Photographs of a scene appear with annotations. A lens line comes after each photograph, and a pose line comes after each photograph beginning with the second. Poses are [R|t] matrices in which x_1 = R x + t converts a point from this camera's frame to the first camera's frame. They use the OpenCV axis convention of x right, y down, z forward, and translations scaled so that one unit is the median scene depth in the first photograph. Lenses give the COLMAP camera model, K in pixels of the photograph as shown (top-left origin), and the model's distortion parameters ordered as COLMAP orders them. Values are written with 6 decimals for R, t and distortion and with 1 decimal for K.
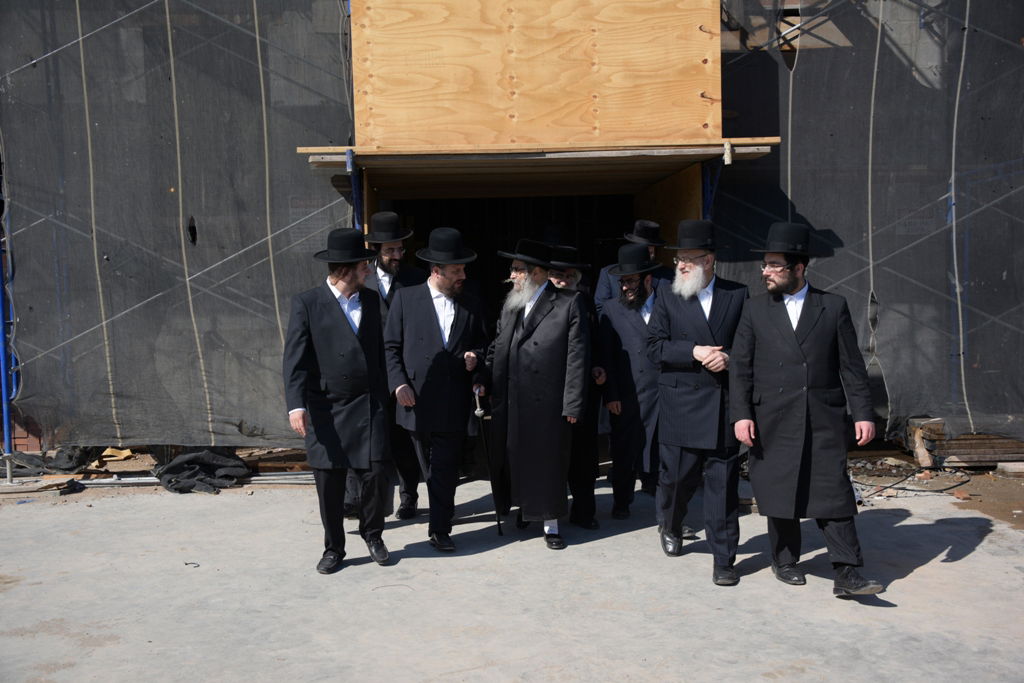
lens RADIAL K [[1175.5, 0, 515.6], [0, 1175.5, 342.8], [0, 0, 1]] dist [0.115468, 0.000000]
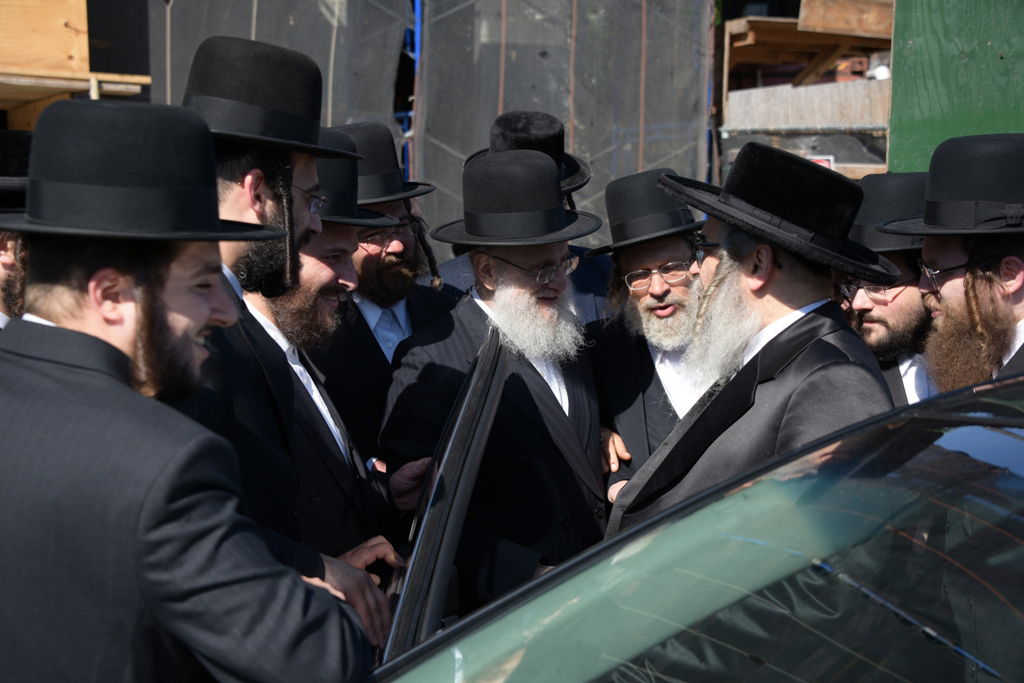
lens RADIAL K [[1637.1, 0, 513.6], [0, 1637.1, 332.6], [0, 0, 1]] dist [0.369117, 0.000000]
pose [[0.935477, 0.012773, 0.353156, 0.012777], [-0.022173, 0.999499, 0.022584, 0.002602], [-0.352691, -0.028958, 0.935292, -0.434198]]
